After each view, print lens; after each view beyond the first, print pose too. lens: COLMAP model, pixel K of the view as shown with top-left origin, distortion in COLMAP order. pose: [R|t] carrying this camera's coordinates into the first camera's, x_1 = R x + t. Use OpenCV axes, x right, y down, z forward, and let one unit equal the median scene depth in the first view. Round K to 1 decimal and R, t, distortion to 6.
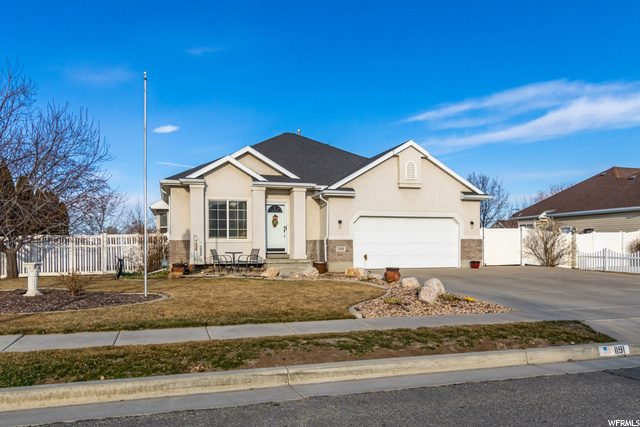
lens RADIAL K [[417.2, 0, 320.0], [0, 417.2, 213.5], [0, 0, 1]] dist [0.001733, 0.000557]
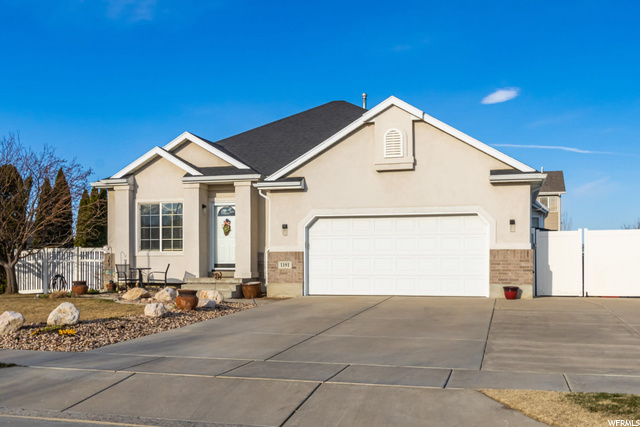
lens RADIAL K [[613.2, 0, 360.7], [0, 613.2, 213.4], [0, 0, 1]] dist [0.000560, 0.002727]
pose [[0.873128, -0.036065, -0.486155, 0.645098], [0.034989, 0.999324, -0.011293, 0.014080], [0.486233, -0.007150, 0.873800, 0.154145]]
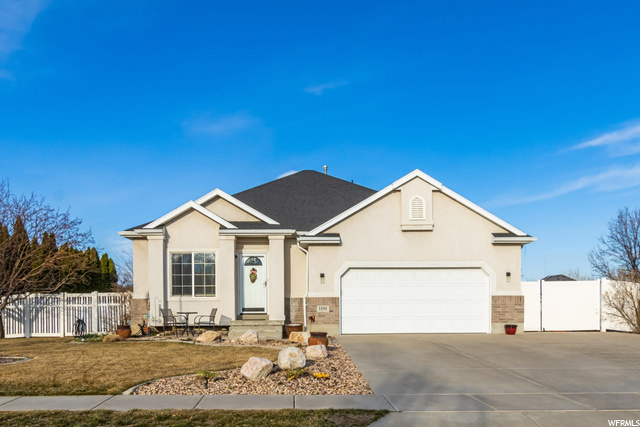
lens RADIAL K [[491.4, 0, 333.8], [0, 491.4, 269.1], [0, 0, 1]] dist [0.001074, 0.001285]
pose [[0.972049, -0.018270, -0.234068, 0.286762], [0.019295, 0.999812, 0.002087, 0.006063], [0.233985, -0.006545, 0.972218, 0.070362]]
